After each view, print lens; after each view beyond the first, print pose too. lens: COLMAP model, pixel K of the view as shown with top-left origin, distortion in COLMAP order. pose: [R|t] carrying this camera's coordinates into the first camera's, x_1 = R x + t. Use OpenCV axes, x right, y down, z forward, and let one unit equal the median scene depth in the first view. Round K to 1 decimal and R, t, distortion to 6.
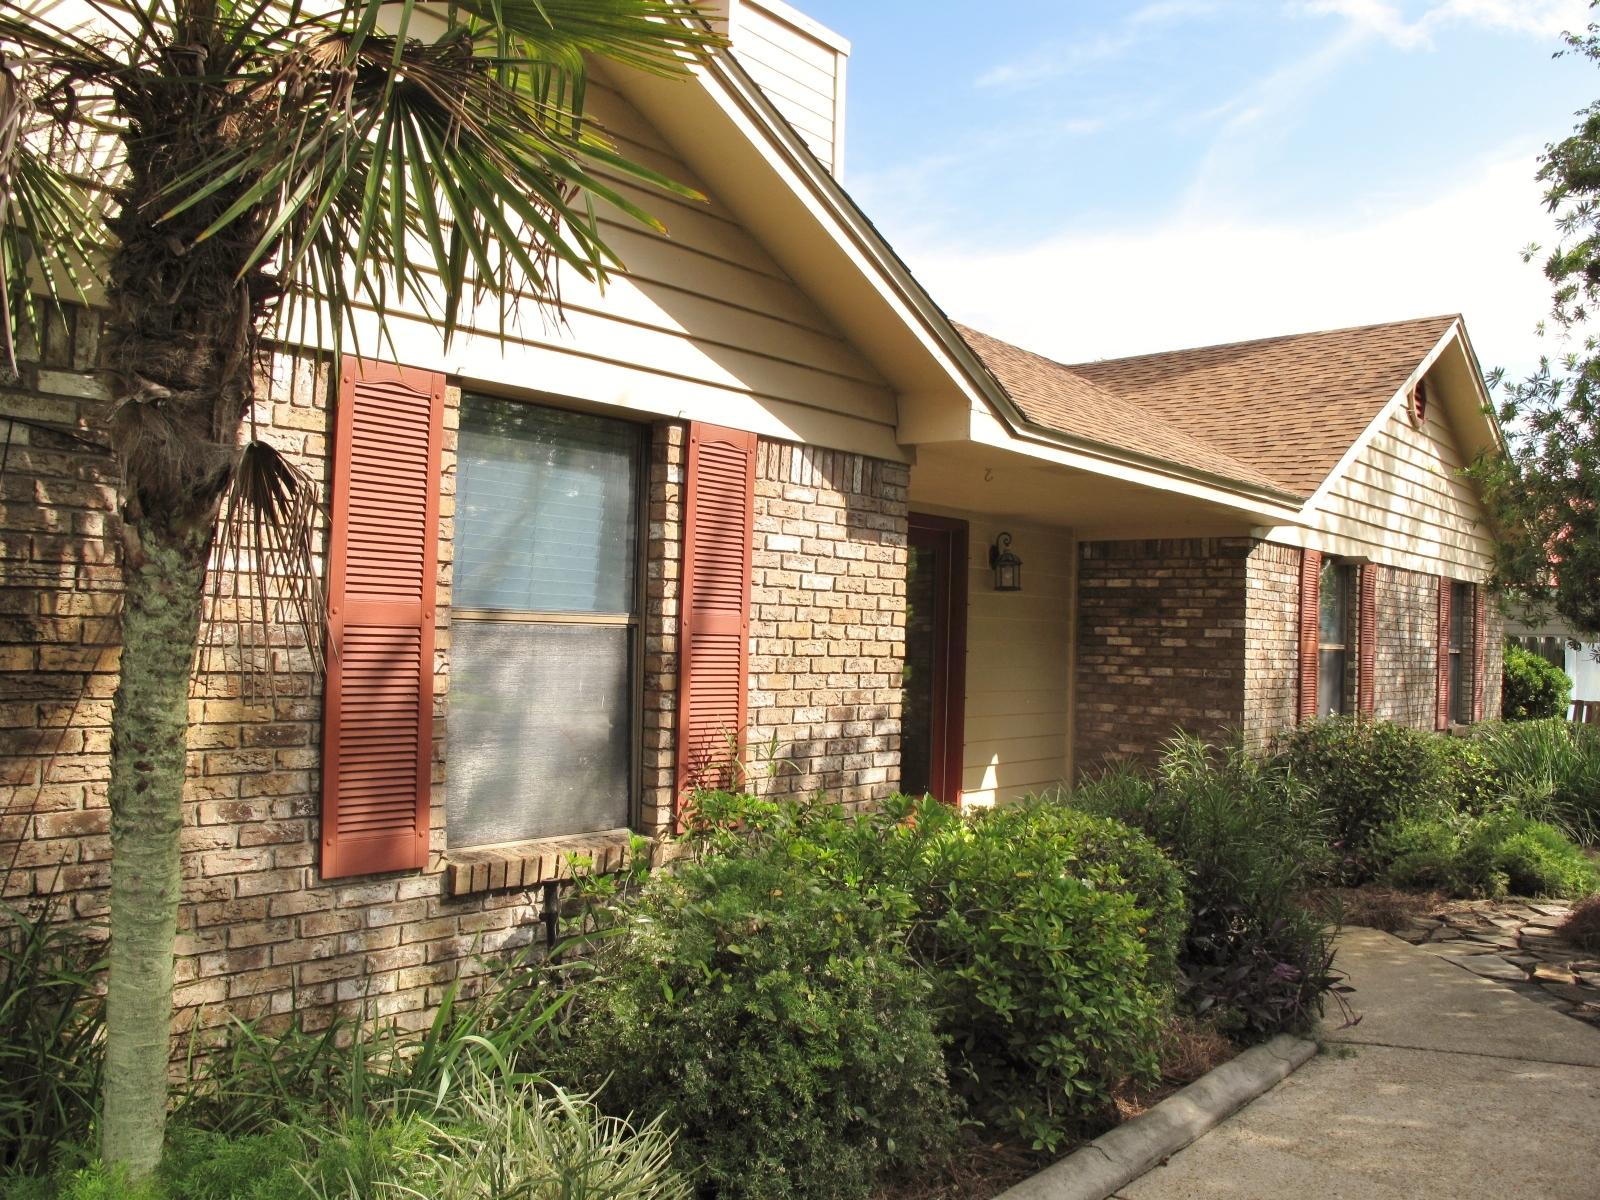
lens RADIAL K [[1325.1, 0, 797.1], [0, 1325.1, 612.3], [0, 0, 1]] dist [-0.125928, 0.063569]
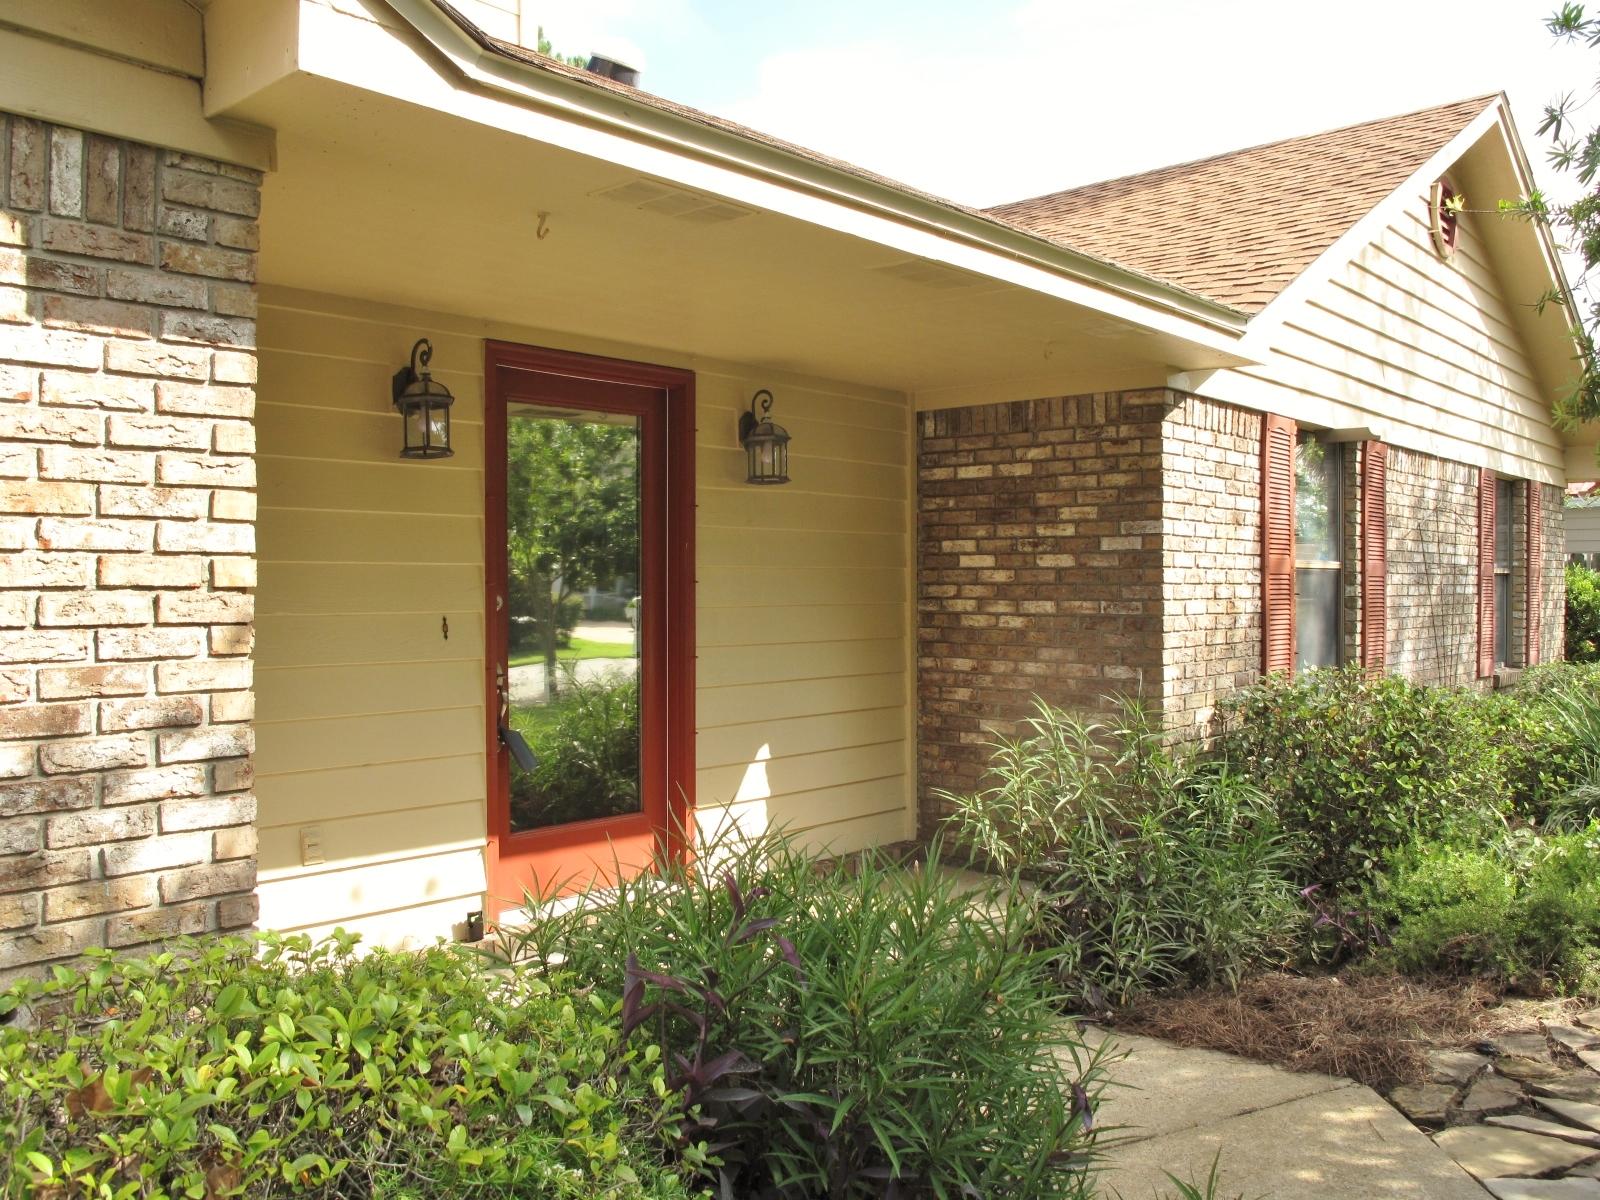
lens RADIAL K [[1325.1, 0, 794.5], [0, 1325.1, 604.8], [0, 0, 1]] dist [-0.125928, 0.063569]
pose [[0.999167, -0.026496, -0.031030, 0.189264], [0.027577, 0.999008, 0.034951, 0.019390], [0.030073, -0.035778, 0.998907, 0.374972]]
